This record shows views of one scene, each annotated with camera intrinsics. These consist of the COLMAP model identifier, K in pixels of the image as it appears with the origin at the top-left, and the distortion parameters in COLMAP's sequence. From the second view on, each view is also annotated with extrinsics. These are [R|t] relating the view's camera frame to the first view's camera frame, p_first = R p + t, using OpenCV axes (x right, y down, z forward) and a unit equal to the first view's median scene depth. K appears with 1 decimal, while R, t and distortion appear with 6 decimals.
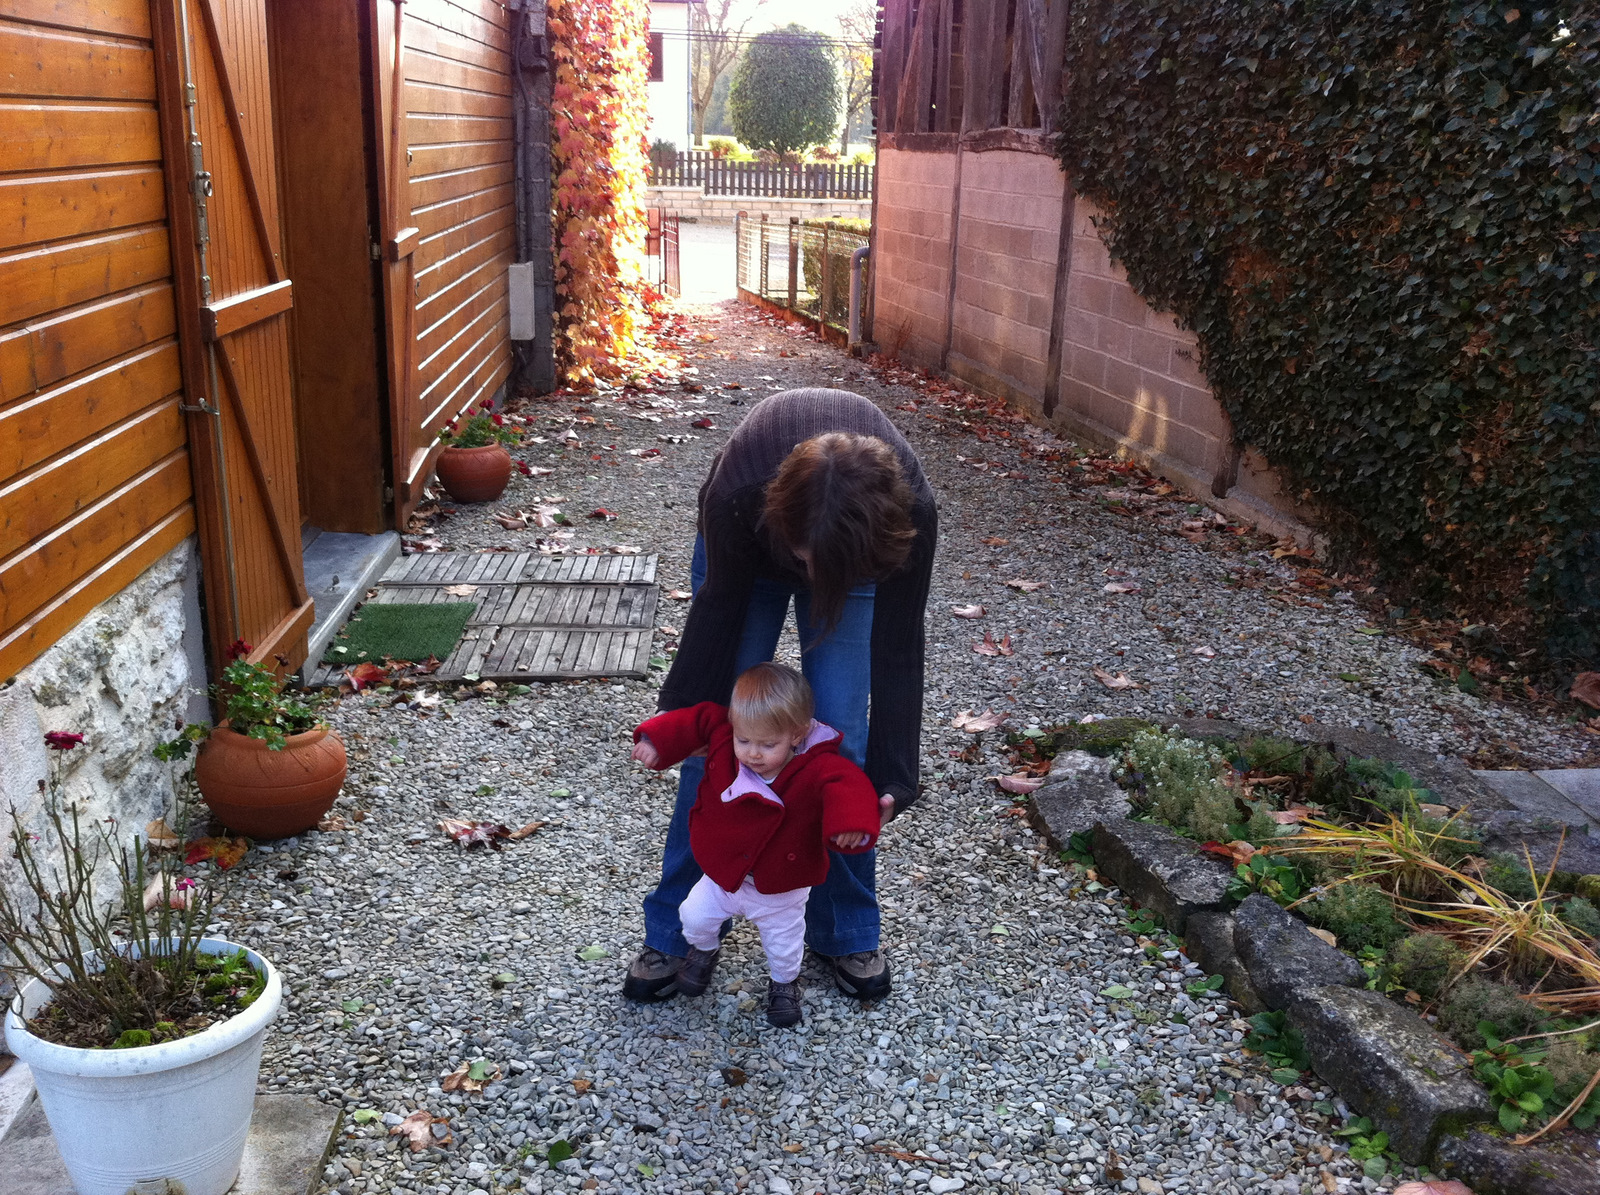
lens RADIAL K [[1529.2, 0, 800.2], [0, 1529.2, 604.4], [0, 0, 1]] dist [-0.013852, 0.000000]
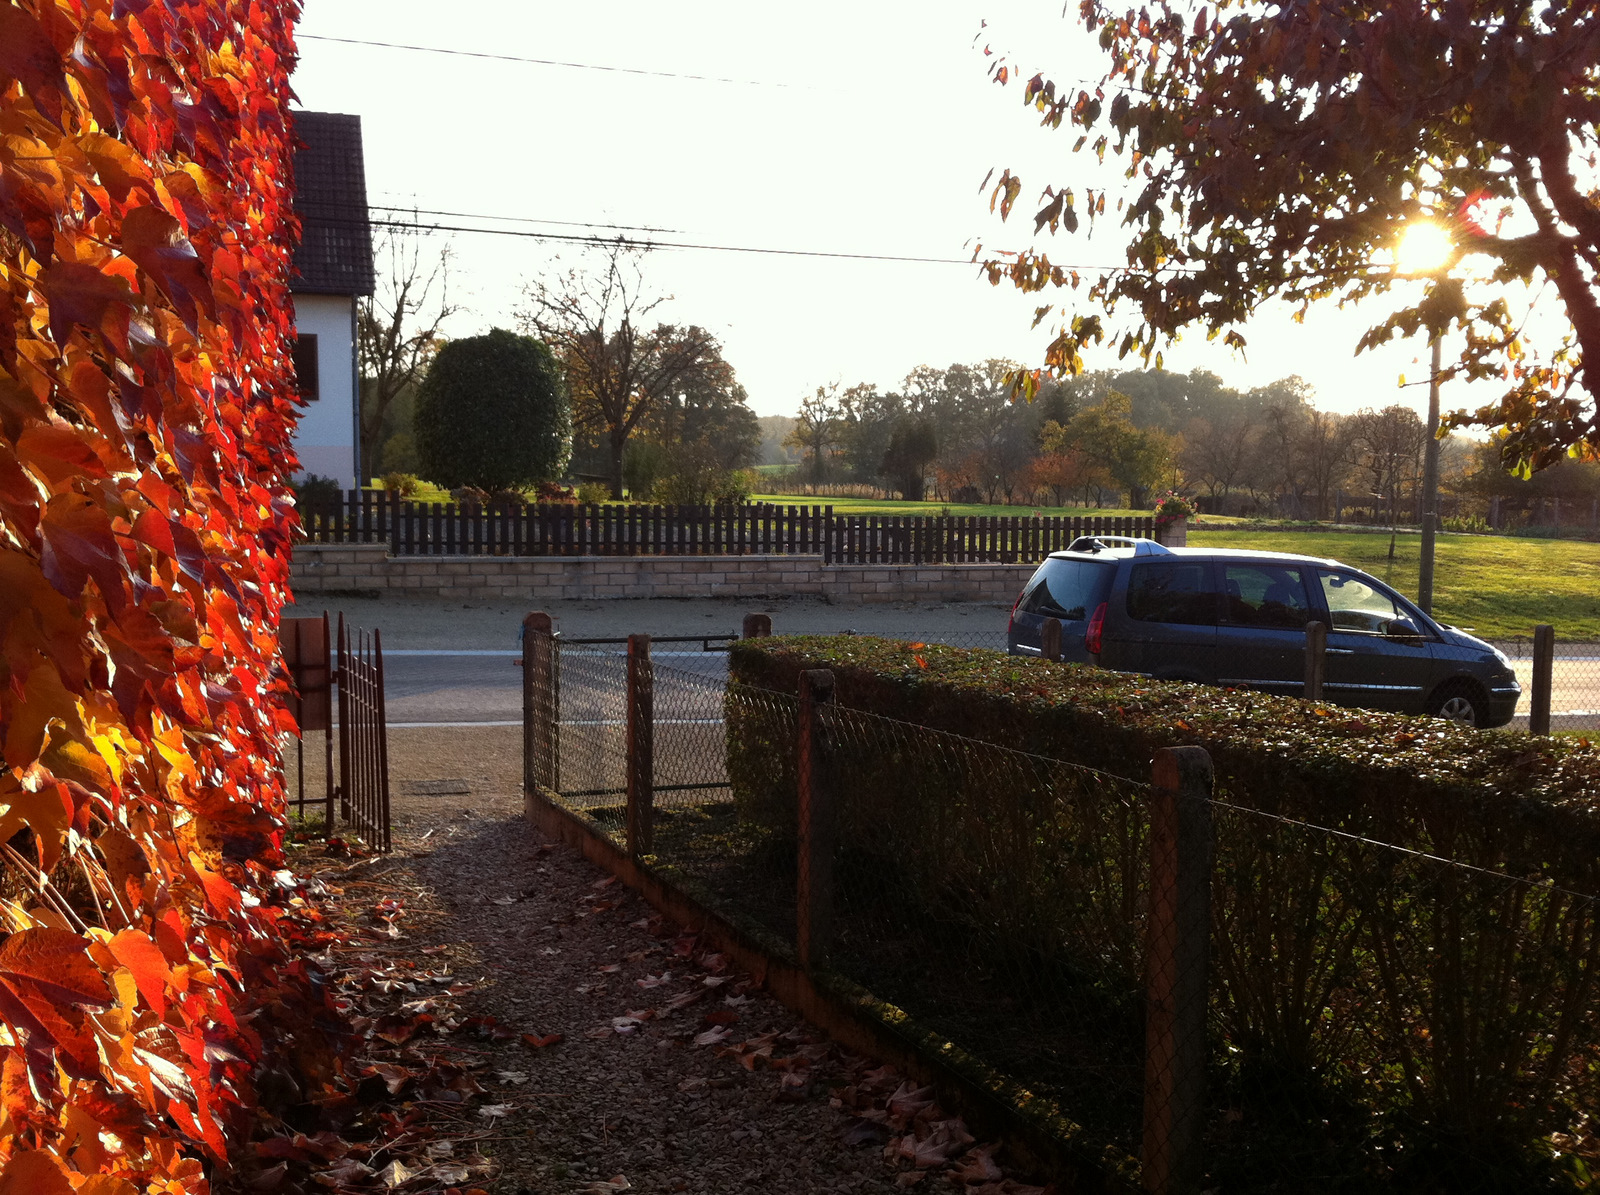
lens RADIAL K [[1529.2, 0, 810.5], [0, 1529.2, 596.5], [0, 0, 1]] dist [-0.013852, 0.000000]
pose [[0.974122, -0.033516, 0.223523, -0.035643], [0.081513, 0.974487, -0.209118, -0.104684], [-0.210812, 0.221926, 0.952002, 0.364219]]
